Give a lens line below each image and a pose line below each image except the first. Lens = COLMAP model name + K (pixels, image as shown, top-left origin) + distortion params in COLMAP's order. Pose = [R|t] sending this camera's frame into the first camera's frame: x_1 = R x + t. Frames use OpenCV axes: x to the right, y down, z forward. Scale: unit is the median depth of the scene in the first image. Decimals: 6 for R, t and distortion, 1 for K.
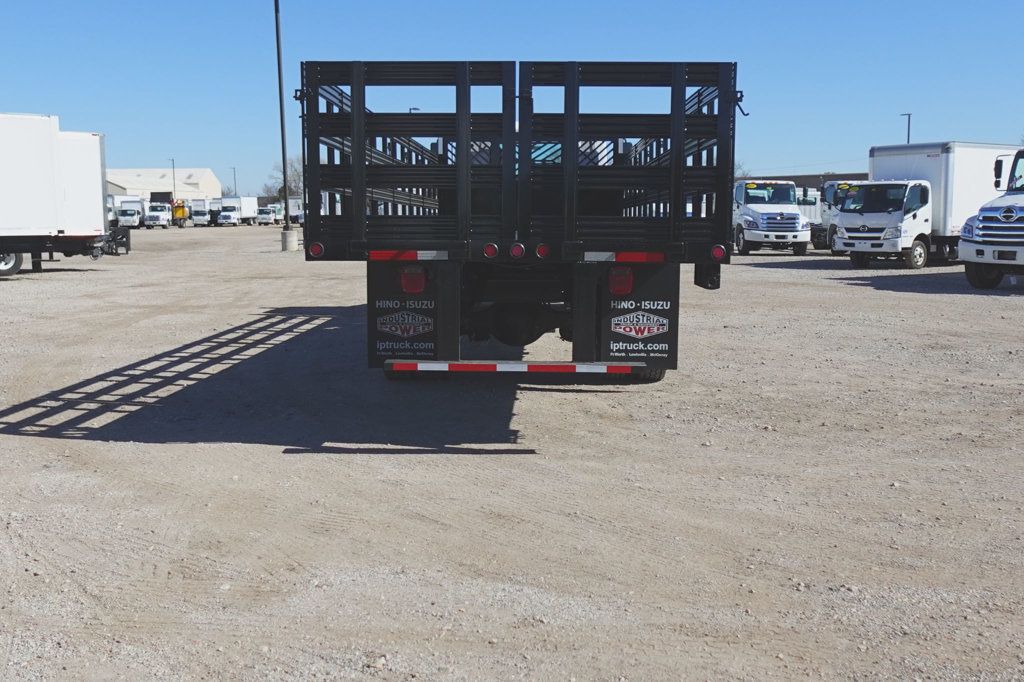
lens RADIAL K [[968.1, 0, 512.0], [0, 968.1, 341.0], [0, 0, 1]] dist [0.000721, -0.002176]
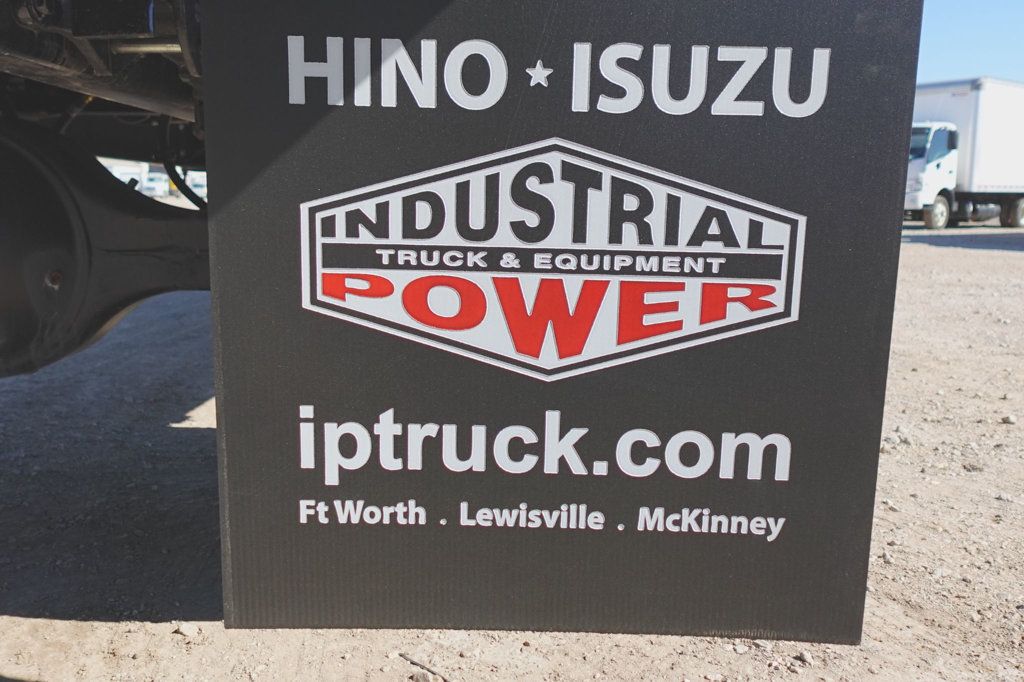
lens RADIAL K [[826.3, 0, 512.0], [0, 826.3, 341.0], [0, 0, 1]] dist [0.001312, -0.000501]
pose [[0.999793, 0.010739, 0.017285, 0.125683], [-0.011425, 0.999130, 0.040099, -0.011359], [-0.016839, -0.040288, 0.999046, 0.901817]]
